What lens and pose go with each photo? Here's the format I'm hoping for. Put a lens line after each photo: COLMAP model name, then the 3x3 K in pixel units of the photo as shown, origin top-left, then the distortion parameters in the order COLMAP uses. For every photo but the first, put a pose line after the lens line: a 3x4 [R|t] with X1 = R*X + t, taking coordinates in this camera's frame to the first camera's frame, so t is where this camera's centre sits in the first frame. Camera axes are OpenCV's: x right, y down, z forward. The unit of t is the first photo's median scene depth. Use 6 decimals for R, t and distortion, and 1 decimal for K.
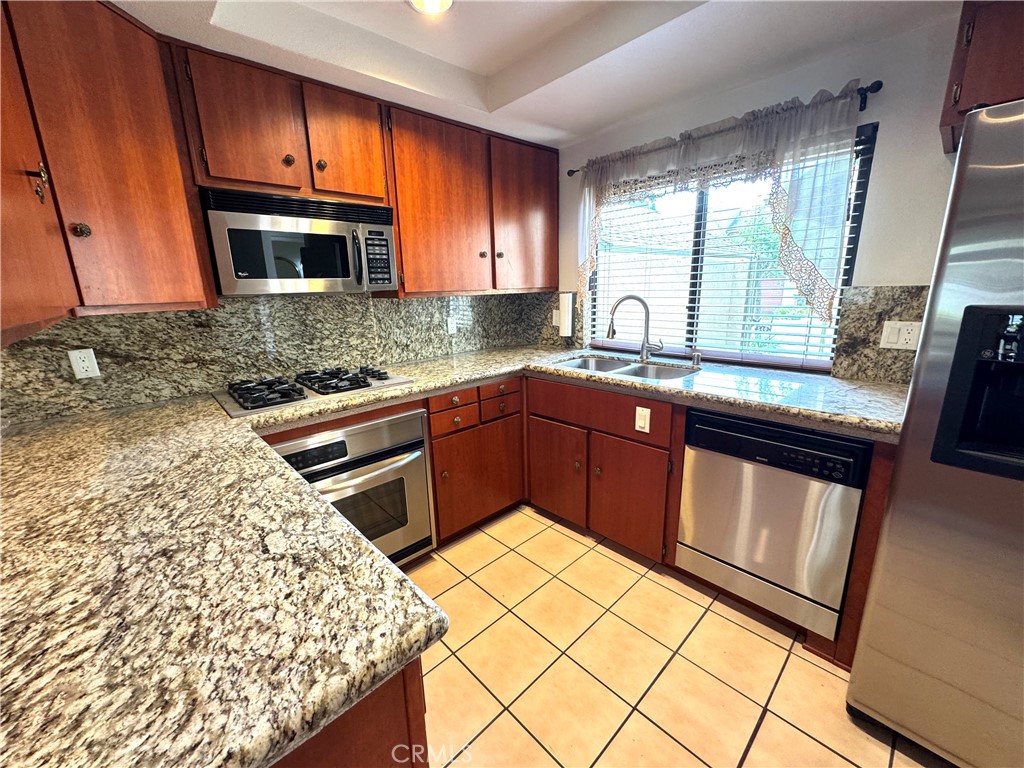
lens RADIAL K [[409.7, 0, 512.8], [0, 409.7, 383.6], [0, 0, 1]] dist [-0.003425, 0.000688]
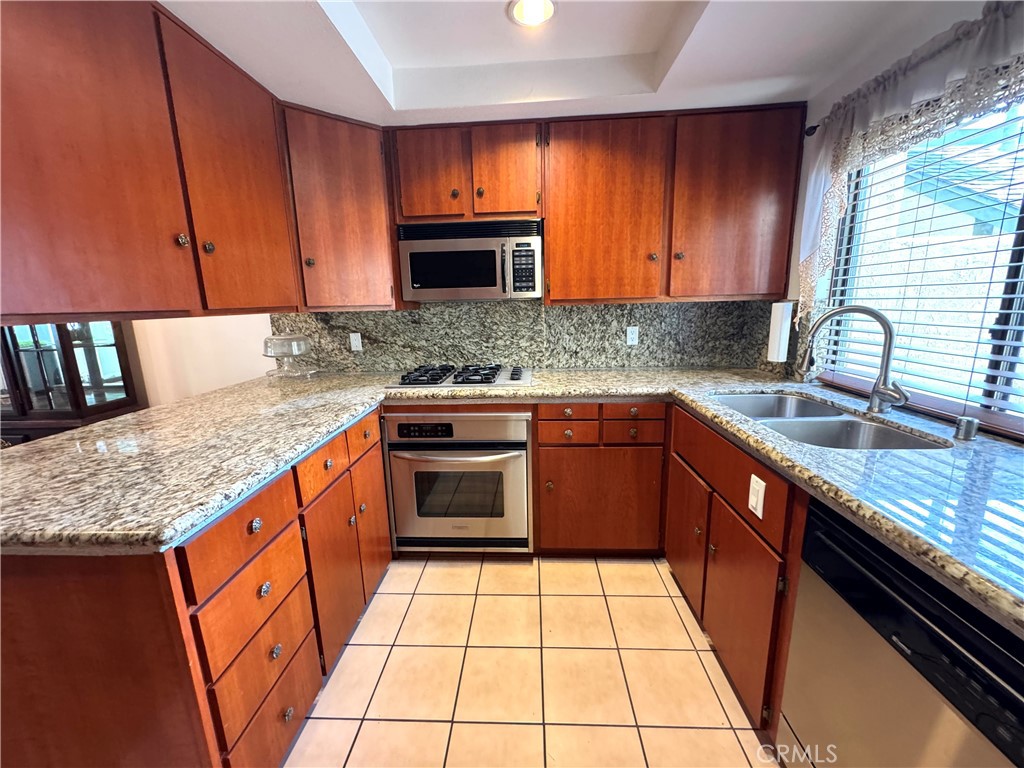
lens RADIAL K [[409.7, 0, 510.4], [0, 409.7, 383.2], [0, 0, 1]] dist [-0.003425, 0.000688]
pose [[0.690270, 0.149300, -0.707981, 0.493900], [-0.161638, 0.985570, 0.050244, -0.059732], [0.705266, 0.079755, 0.704442, 0.258287]]
